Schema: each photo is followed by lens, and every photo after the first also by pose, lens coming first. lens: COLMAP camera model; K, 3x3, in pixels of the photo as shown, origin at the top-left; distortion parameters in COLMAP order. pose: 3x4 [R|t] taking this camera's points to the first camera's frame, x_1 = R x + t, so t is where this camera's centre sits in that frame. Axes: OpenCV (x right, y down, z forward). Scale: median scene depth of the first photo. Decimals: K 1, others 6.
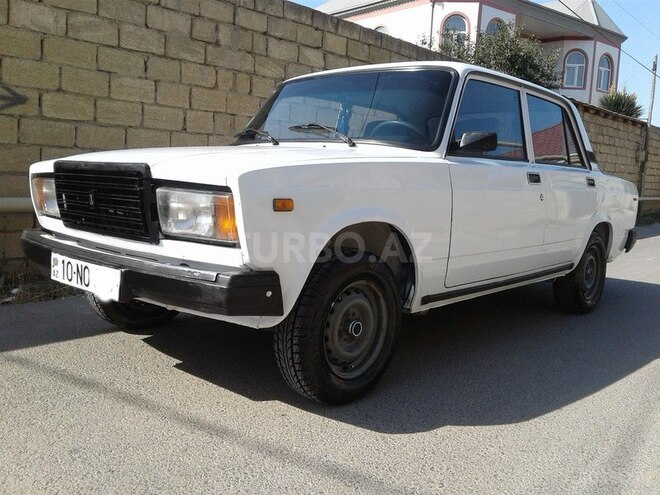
lens RADIAL K [[612.6, 0, 348.4], [0, 612.6, 247.8], [0, 0, 1]] dist [0.018426, -0.030582]
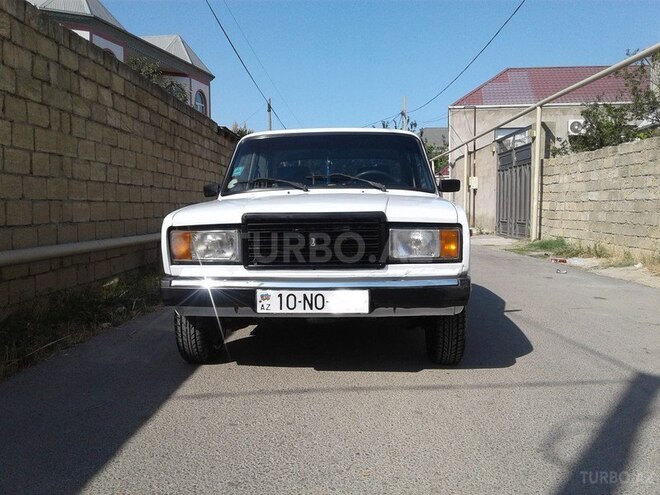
lens RADIAL K [[609.1, 0, 340.6], [0, 609.1, 258.9], [0, 0, 1]] dist [0.081874, -0.167154]
pose [[0.780176, -0.101912, 0.617203, -0.586758], [0.116428, 0.993057, 0.016802, -0.029333], [-0.614630, 0.058751, 0.786624, -0.014805]]
